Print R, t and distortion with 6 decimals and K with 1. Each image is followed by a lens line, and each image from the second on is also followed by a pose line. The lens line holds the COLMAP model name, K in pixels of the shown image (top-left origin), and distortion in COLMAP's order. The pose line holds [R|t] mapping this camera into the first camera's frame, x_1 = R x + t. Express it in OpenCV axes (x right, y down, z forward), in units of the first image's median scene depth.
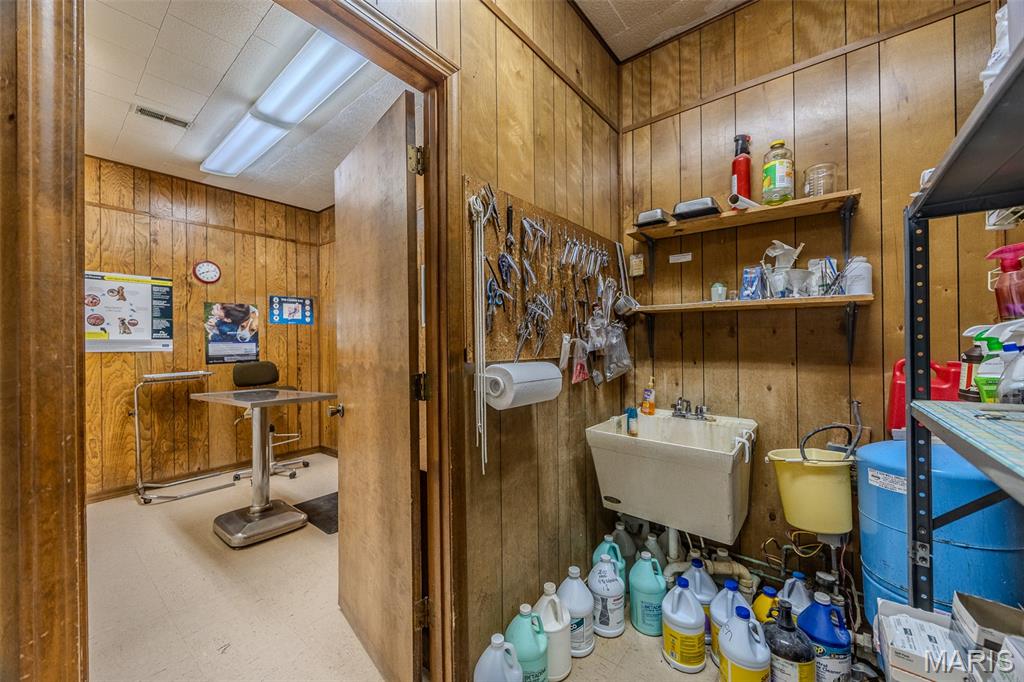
lens RADIAL K [[390.2, 0, 514.6], [0, 390.2, 341.5], [0, 0, 1]] dist [-0.005269, 0.000468]
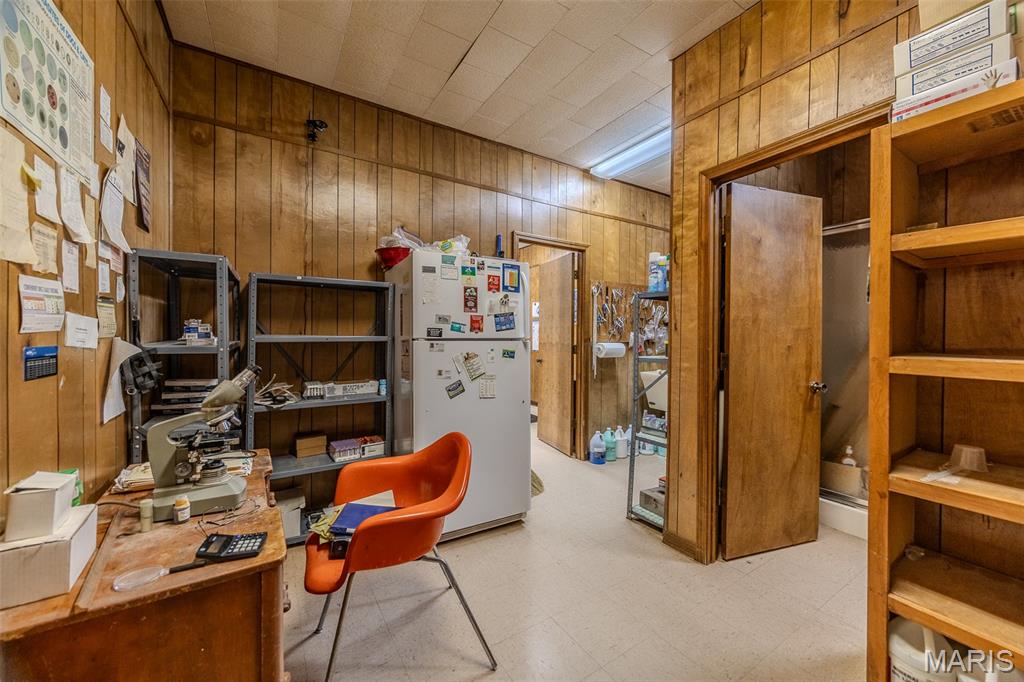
lens RADIAL K [[390.2, 0, 511.5], [0, 390.2, 337.8], [0, 0, 1]] dist [-0.005269, 0.000468]
pose [[0.943438, 0.025493, -0.330567, 0.272783], [-0.018839, 0.999551, 0.023318, -0.033428], [0.331012, -0.015771, 0.943495, -1.863760]]
